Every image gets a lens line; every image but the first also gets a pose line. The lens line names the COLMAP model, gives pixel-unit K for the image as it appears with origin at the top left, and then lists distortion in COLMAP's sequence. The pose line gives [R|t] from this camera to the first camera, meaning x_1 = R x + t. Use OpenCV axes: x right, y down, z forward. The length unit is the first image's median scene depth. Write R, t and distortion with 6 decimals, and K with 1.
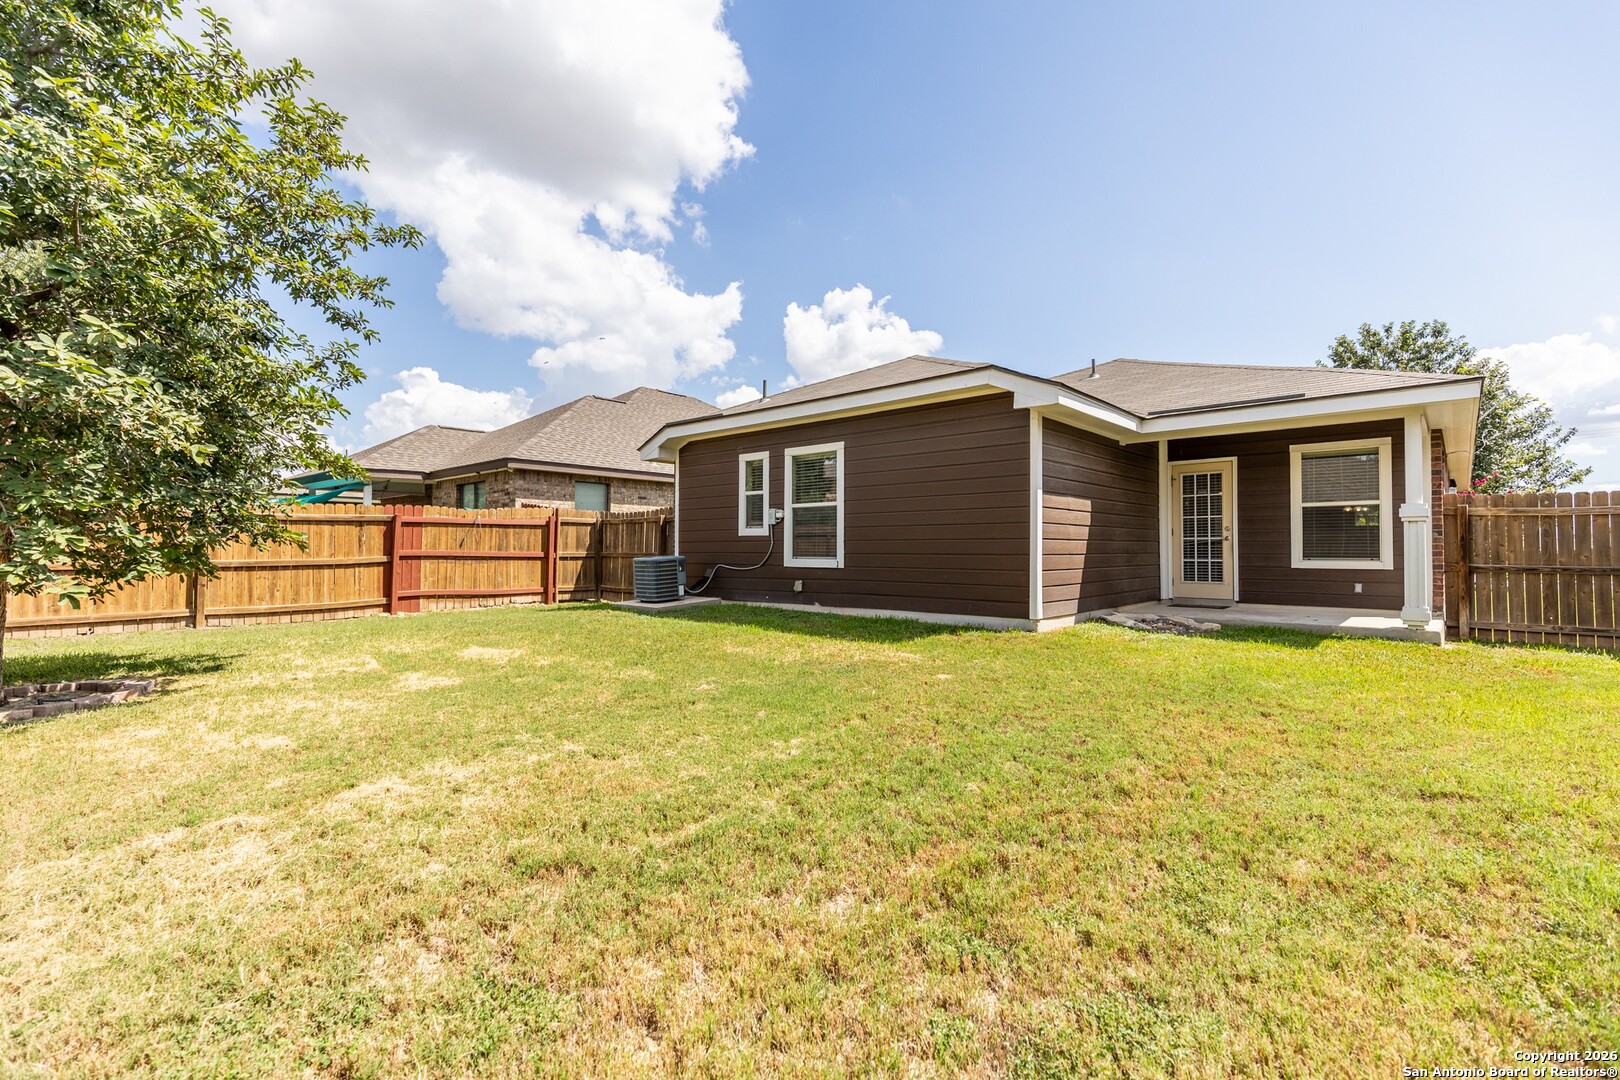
lens RADIAL K [[730.2, 0, 810.6], [0, 730.2, 539.9], [0, 0, 1]] dist [0.005994, -0.000275]
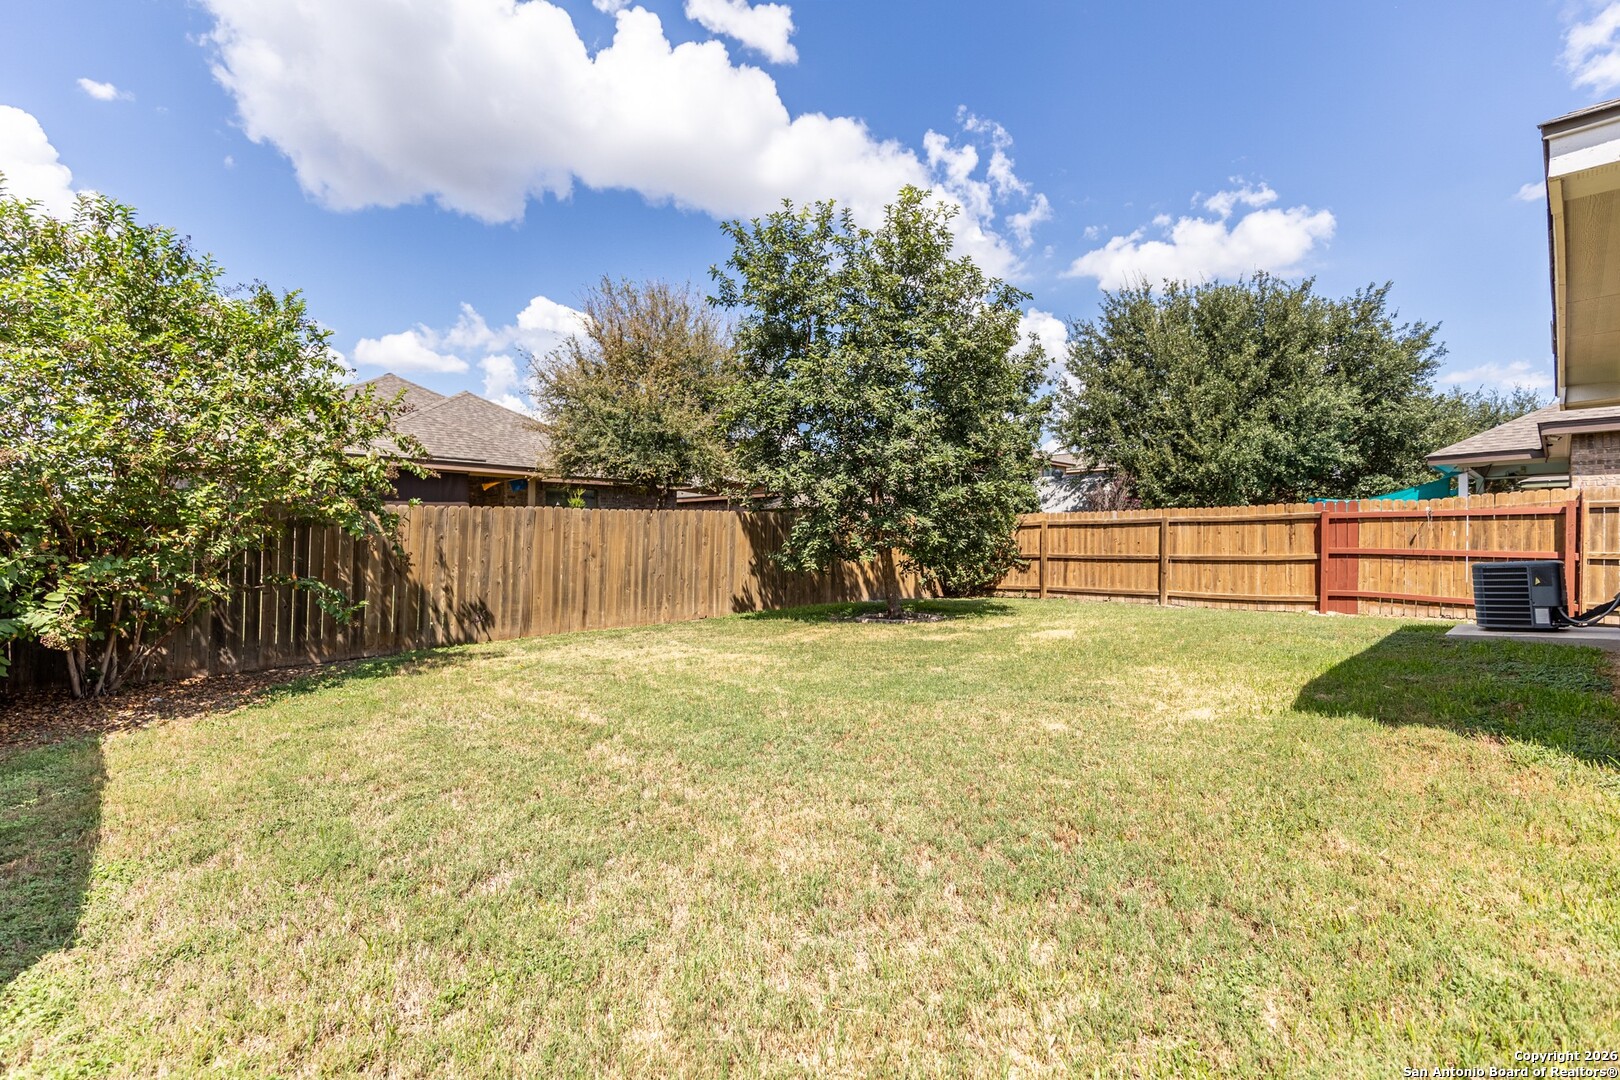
lens RADIAL K [[730.2, 0, 810.6], [0, 730.2, 538.1], [0, 0, 1]] dist [0.005994, -0.000275]
pose [[-0.065154, -0.003016, -0.997871, 0.459850], [0.013203, 0.999905, -0.003884, -0.004227], [0.997788, -0.013428, -0.065108, 0.380948]]
